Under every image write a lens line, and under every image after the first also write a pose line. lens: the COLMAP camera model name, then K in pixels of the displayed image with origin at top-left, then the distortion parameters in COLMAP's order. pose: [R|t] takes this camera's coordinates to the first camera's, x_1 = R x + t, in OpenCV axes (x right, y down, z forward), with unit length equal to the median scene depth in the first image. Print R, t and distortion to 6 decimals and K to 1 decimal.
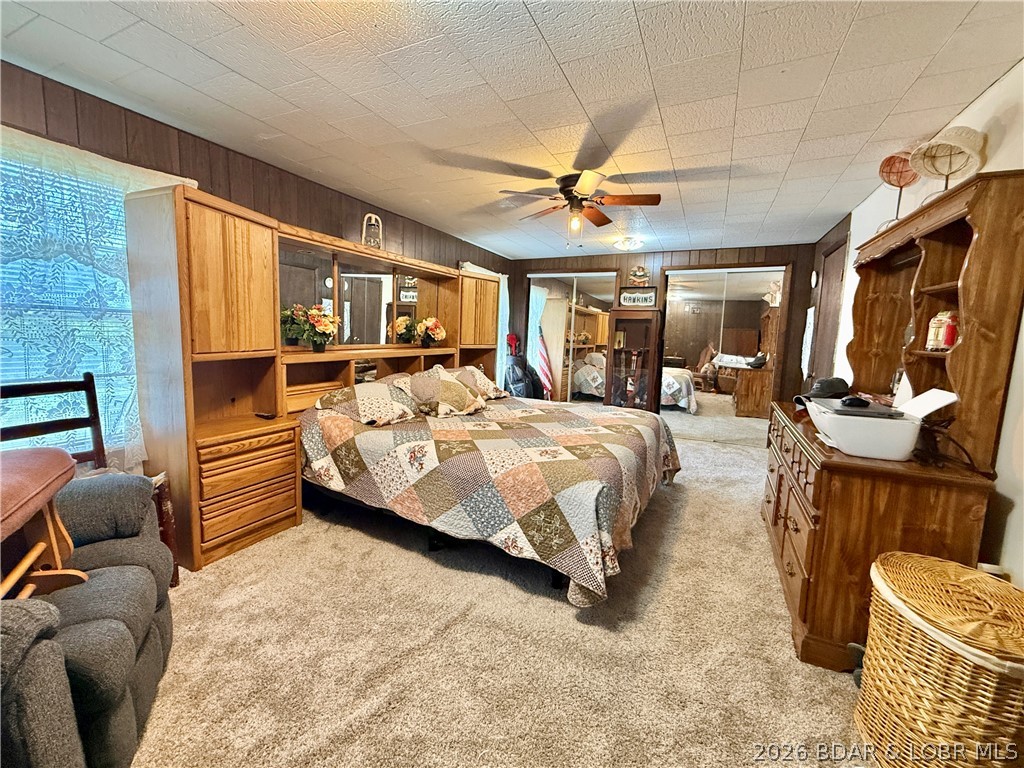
lens RADIAL K [[407.7, 0, 508.9], [0, 407.7, 384.0], [0, 0, 1]] dist [-0.000522, -0.000174]
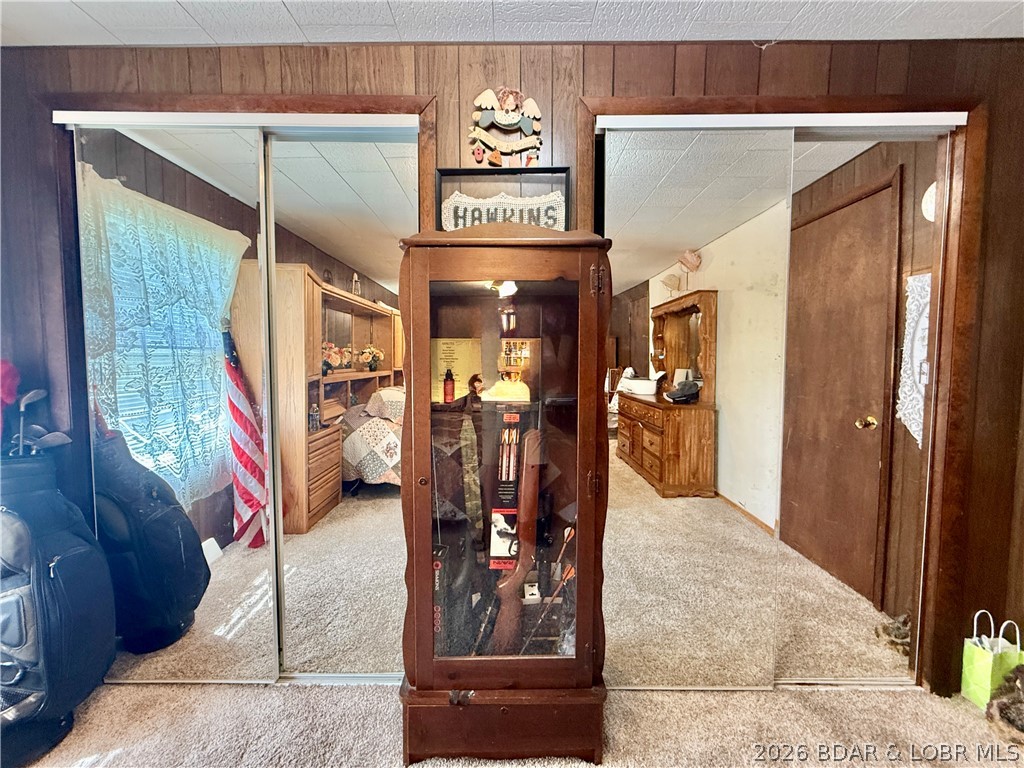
lens RADIAL K [[444.6, 0, 512.0], [0, 444.6, 384.0], [0, 0, 1]] dist [0.002132, -0.000288]
pose [[0.903711, -0.059312, 0.424015, 0.251432], [0.078759, 0.996487, -0.028470, -0.119005], [-0.420837, 0.059123, 0.905208, 0.980764]]
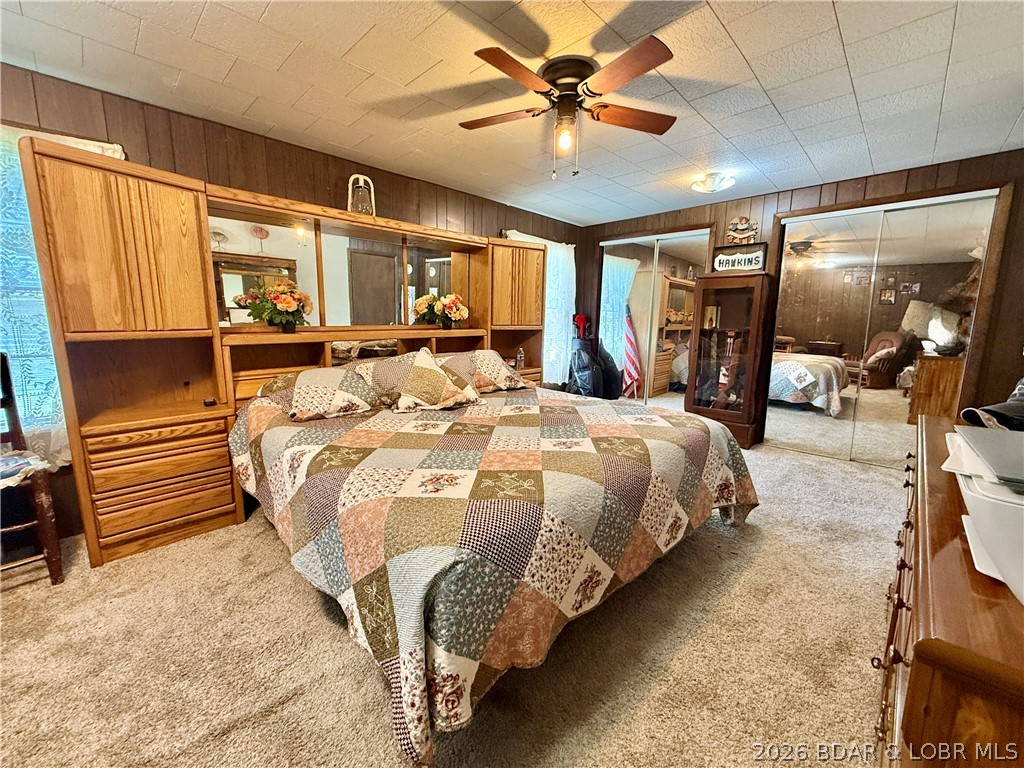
lens RADIAL K [[396.8, 0, 512.0], [0, 396.8, 384.0], [0, 0, 1]] dist [-0.001246, 0.000025]
pose [[0.949359, 0.029832, -0.312773, 0.206425], [-0.018533, 0.999066, 0.039037, -0.006265], [0.313645, -0.031263, 0.949025, 0.228194]]
